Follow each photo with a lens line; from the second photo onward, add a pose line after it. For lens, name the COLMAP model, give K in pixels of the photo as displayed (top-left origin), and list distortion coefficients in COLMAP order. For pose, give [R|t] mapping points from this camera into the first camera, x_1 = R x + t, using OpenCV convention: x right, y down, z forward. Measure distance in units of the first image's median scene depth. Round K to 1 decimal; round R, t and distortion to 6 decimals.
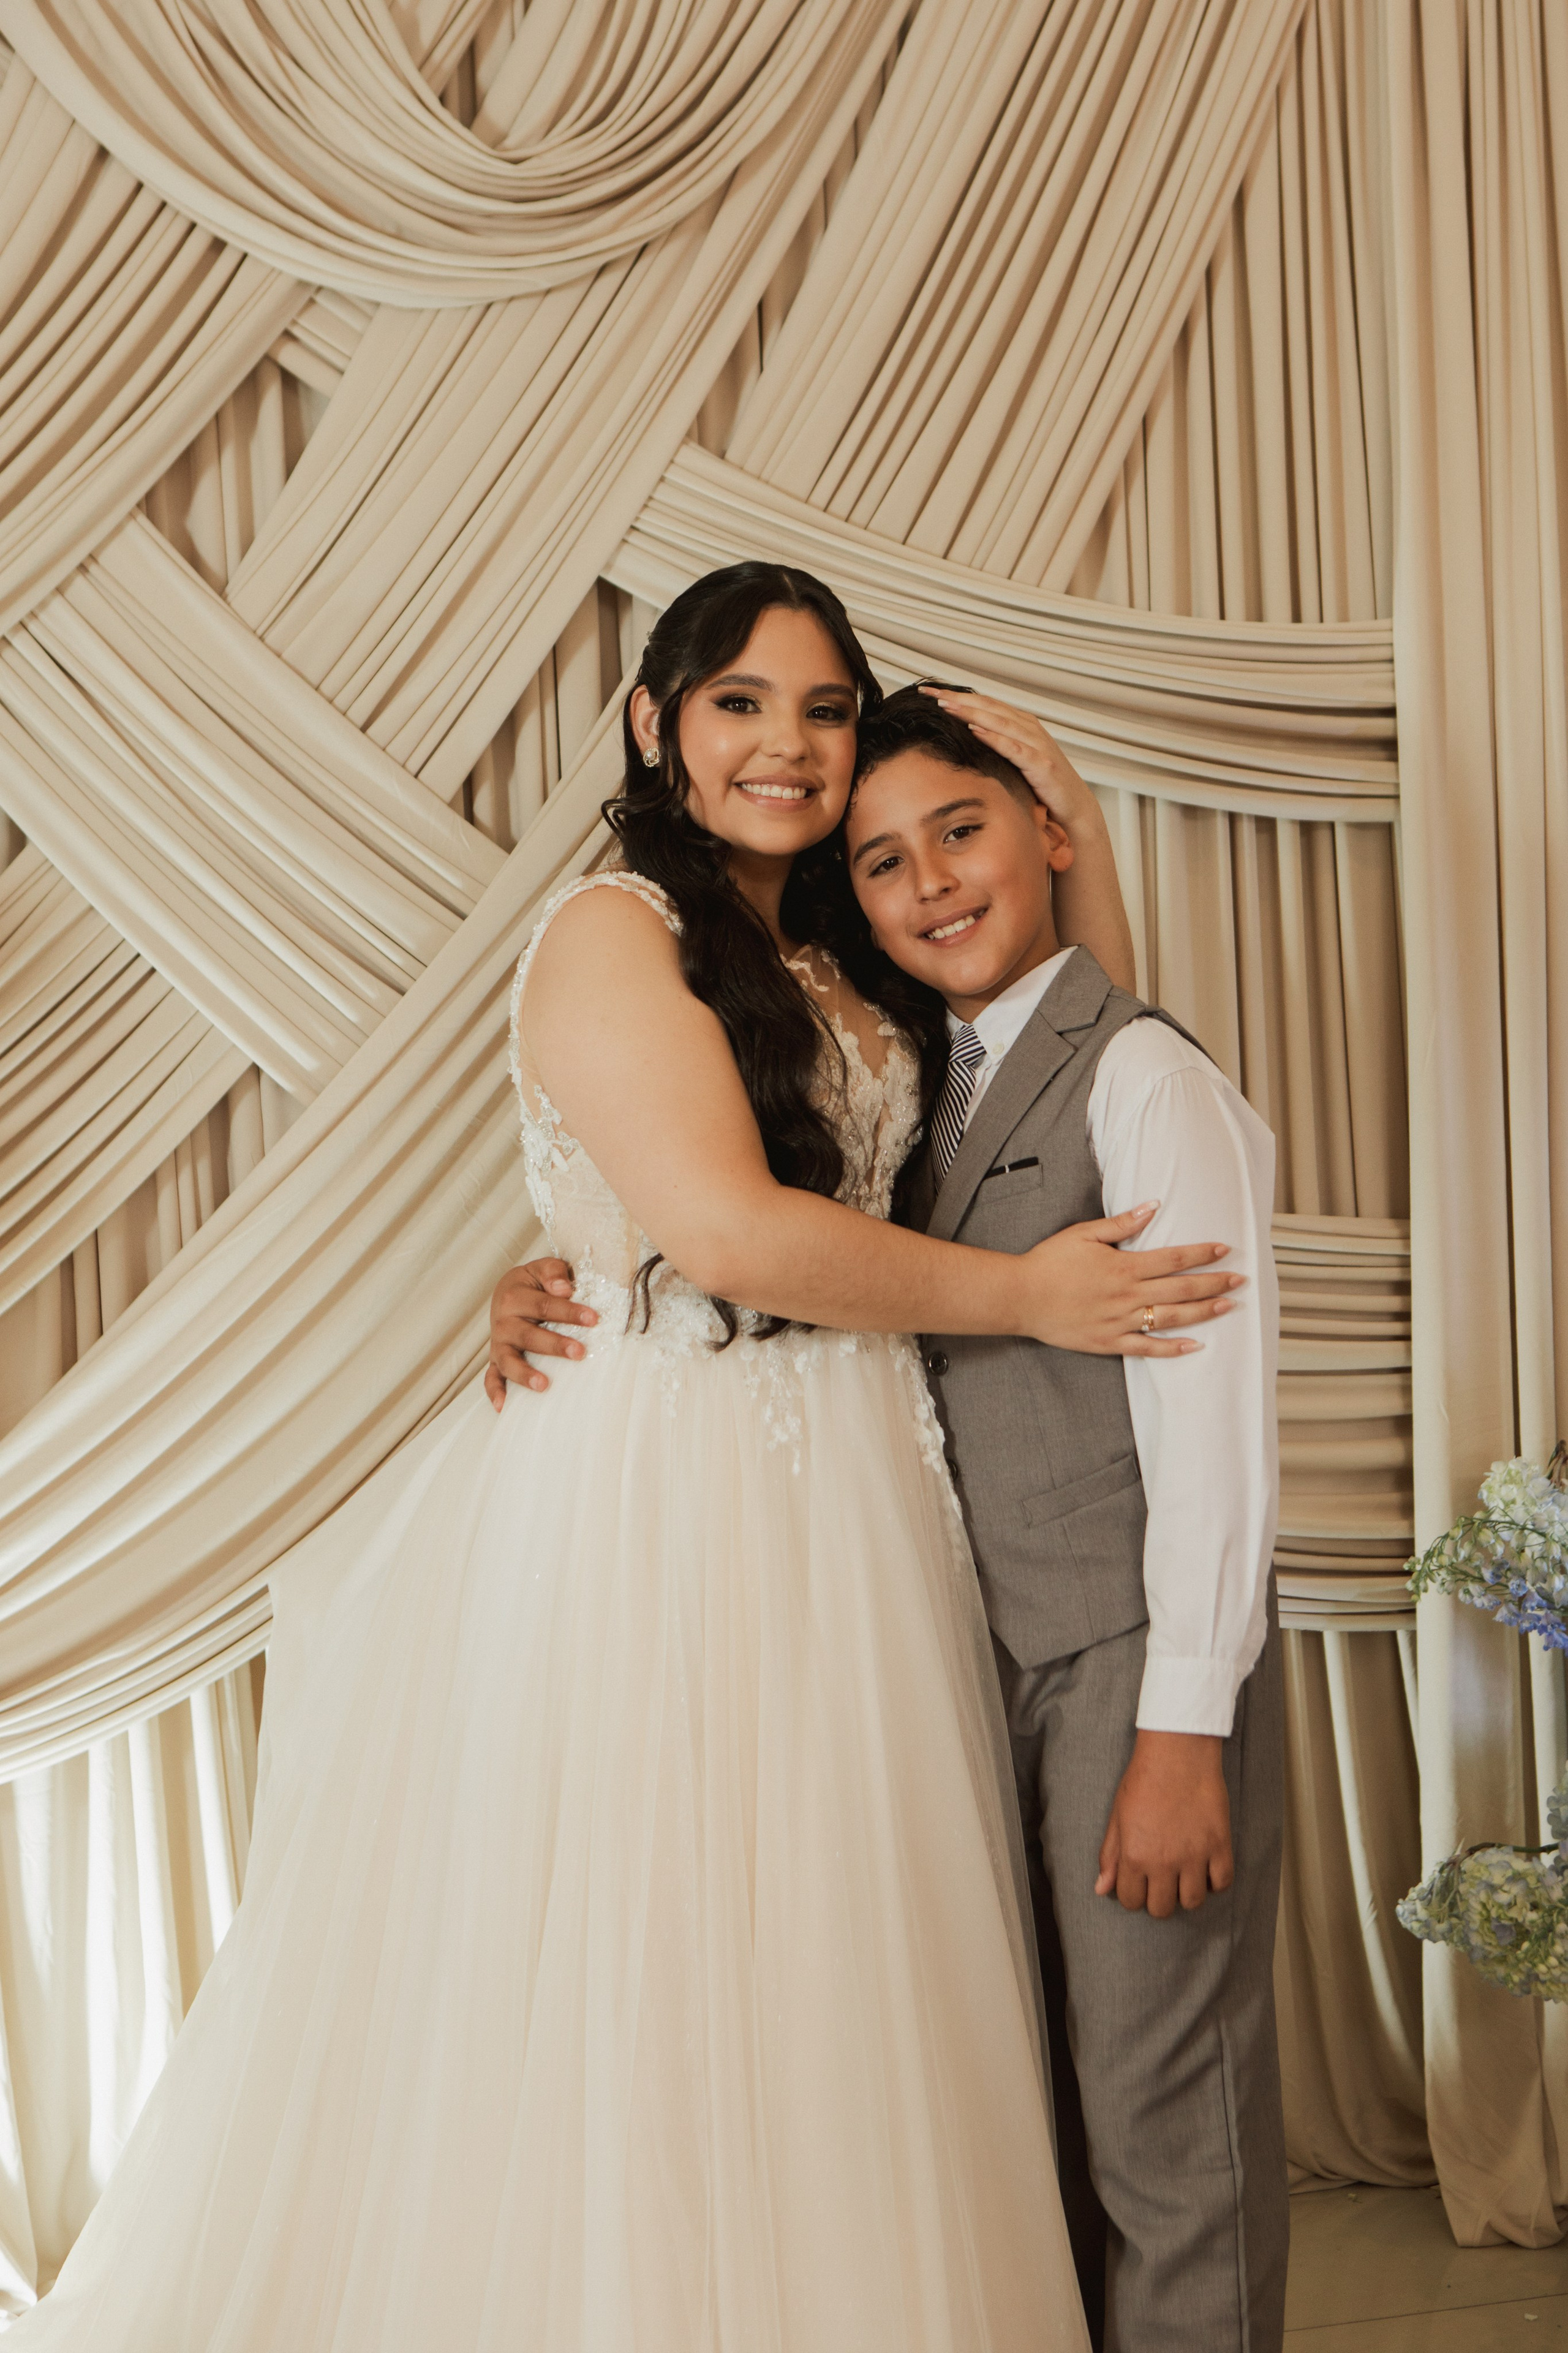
lens RADIAL K [[3536.1, 0, 823.5], [0, 3536.1, 1105.3], [0, 0, 1]] dist [-0.036298, 0.000000]
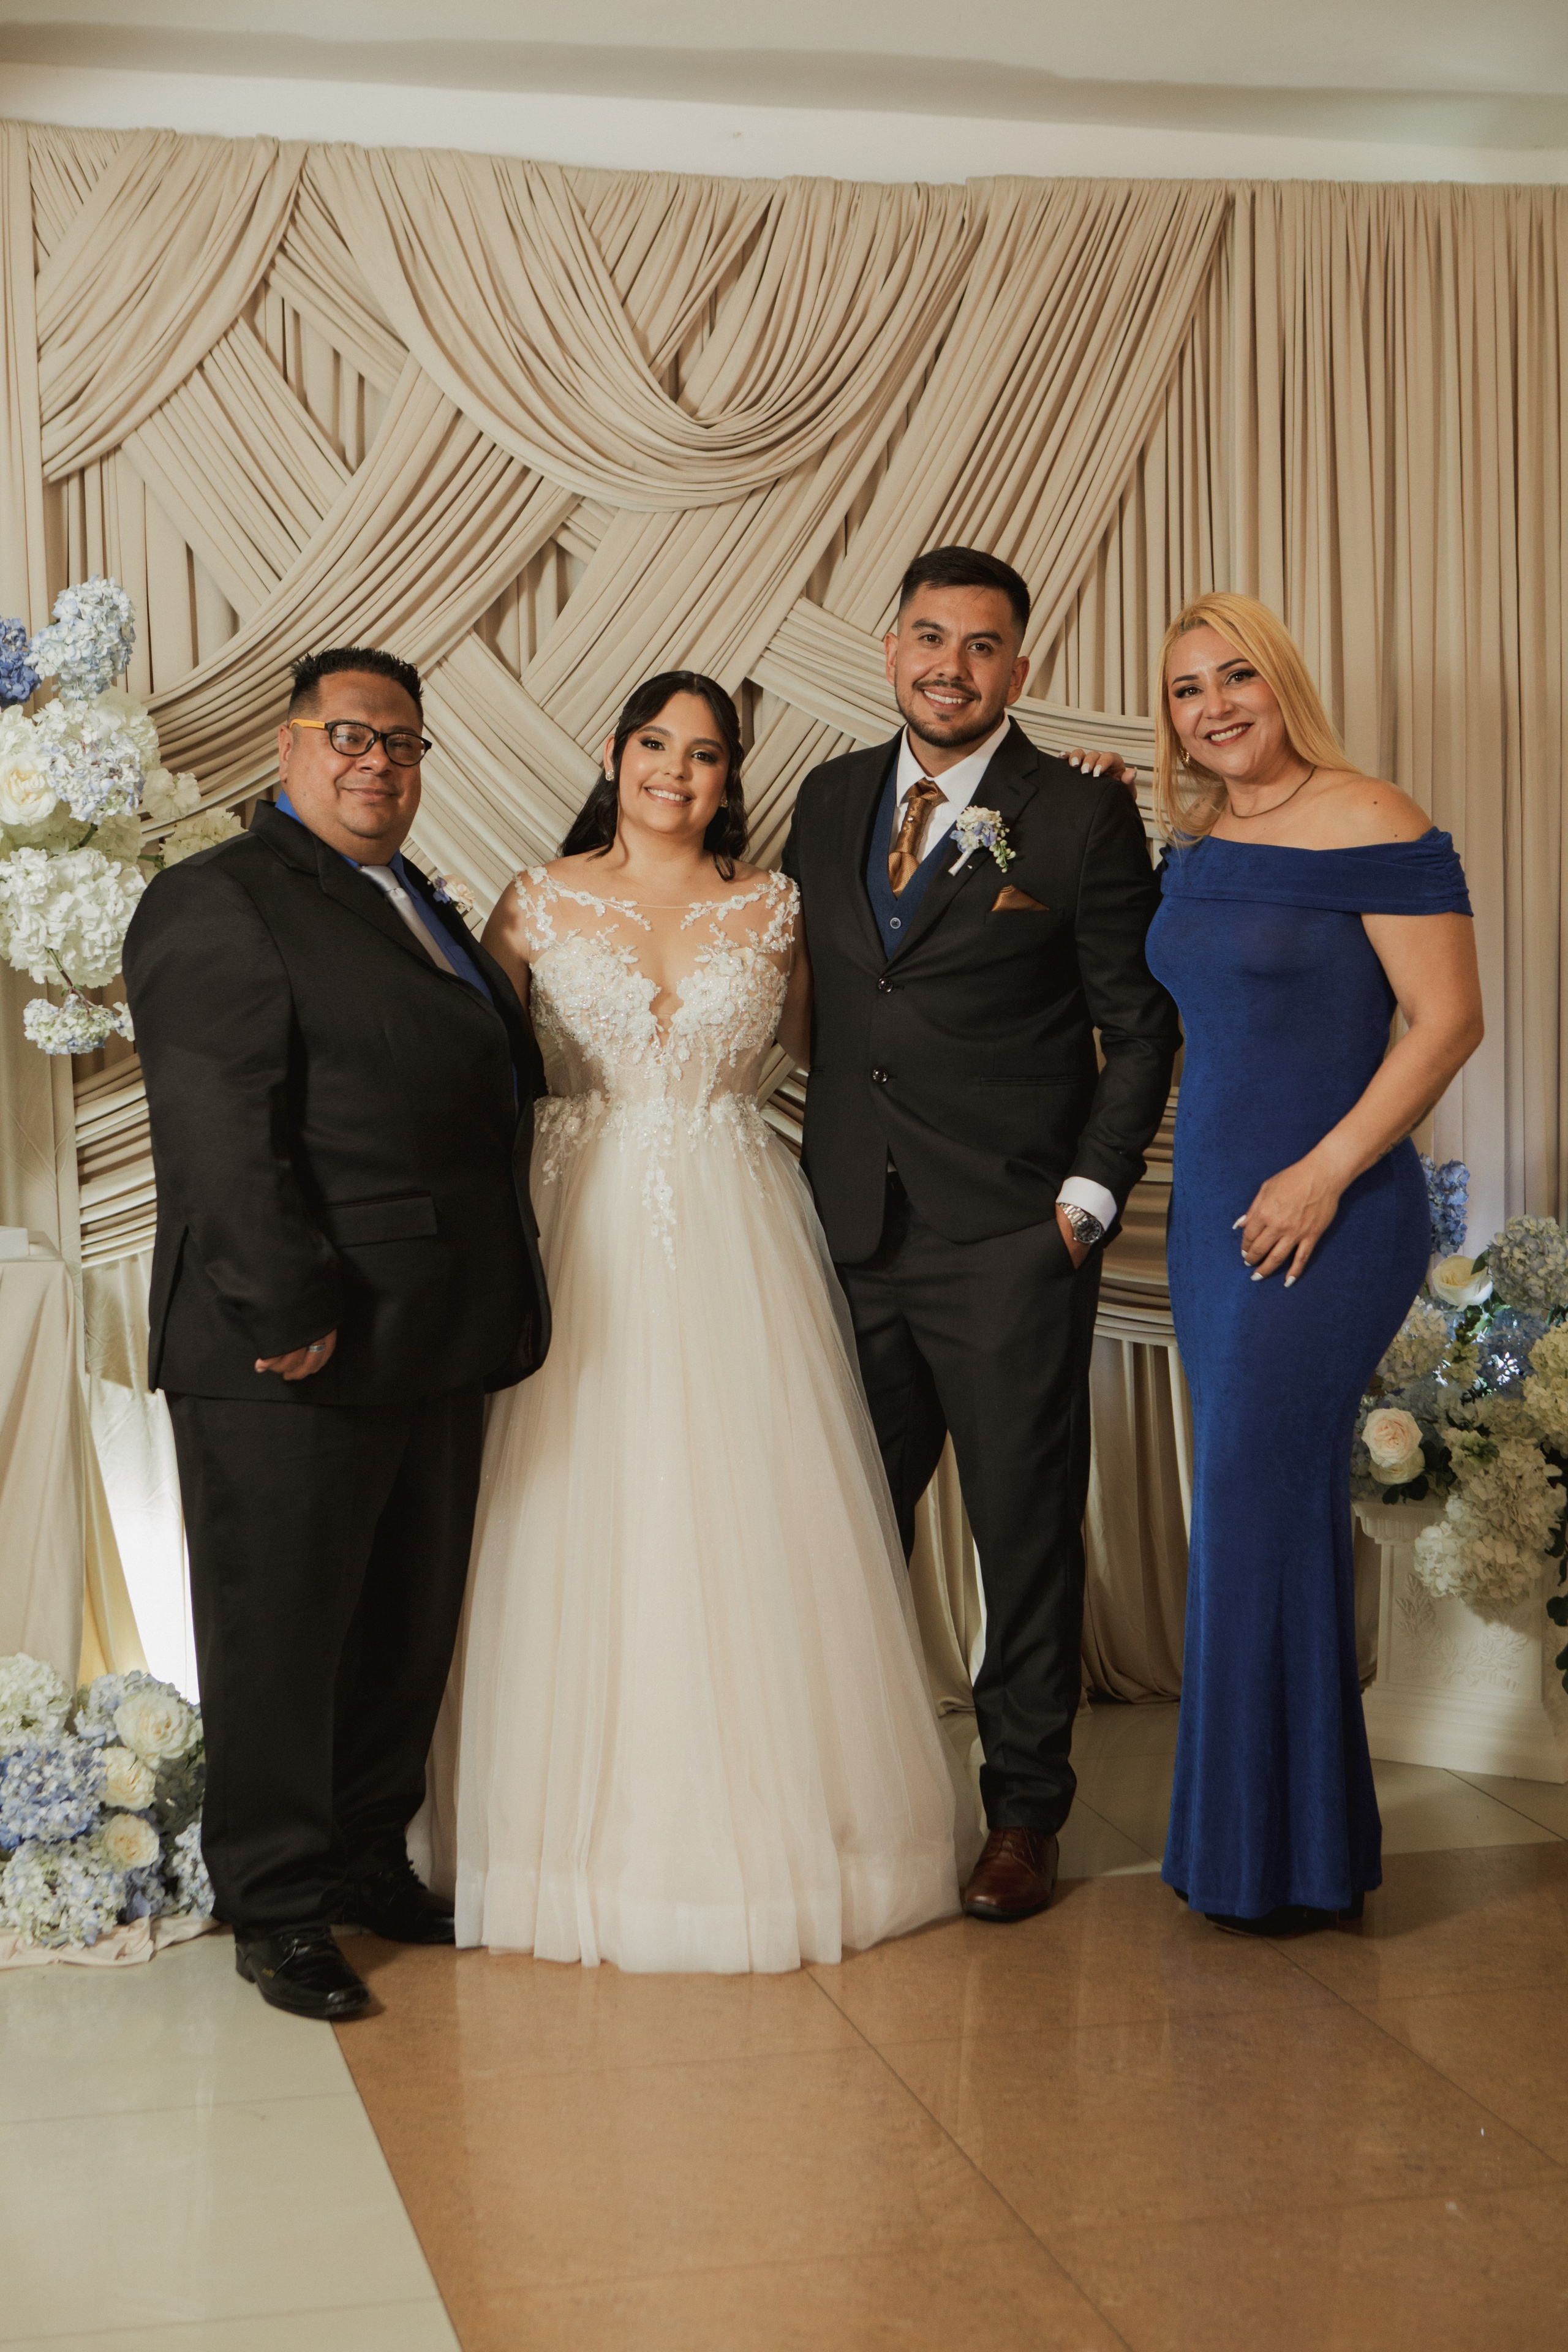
lens RADIAL K [[3531.3, 0, 787.5], [0, 3531.3, 1190.0], [0, 0, 1]] dist [-0.040036, 0.000000]
pose [[0.999385, 0.027564, 0.021659, -0.074140], [-0.027716, 0.999593, 0.006764, 0.078207], [-0.021464, -0.007360, 0.999743, -0.652500]]
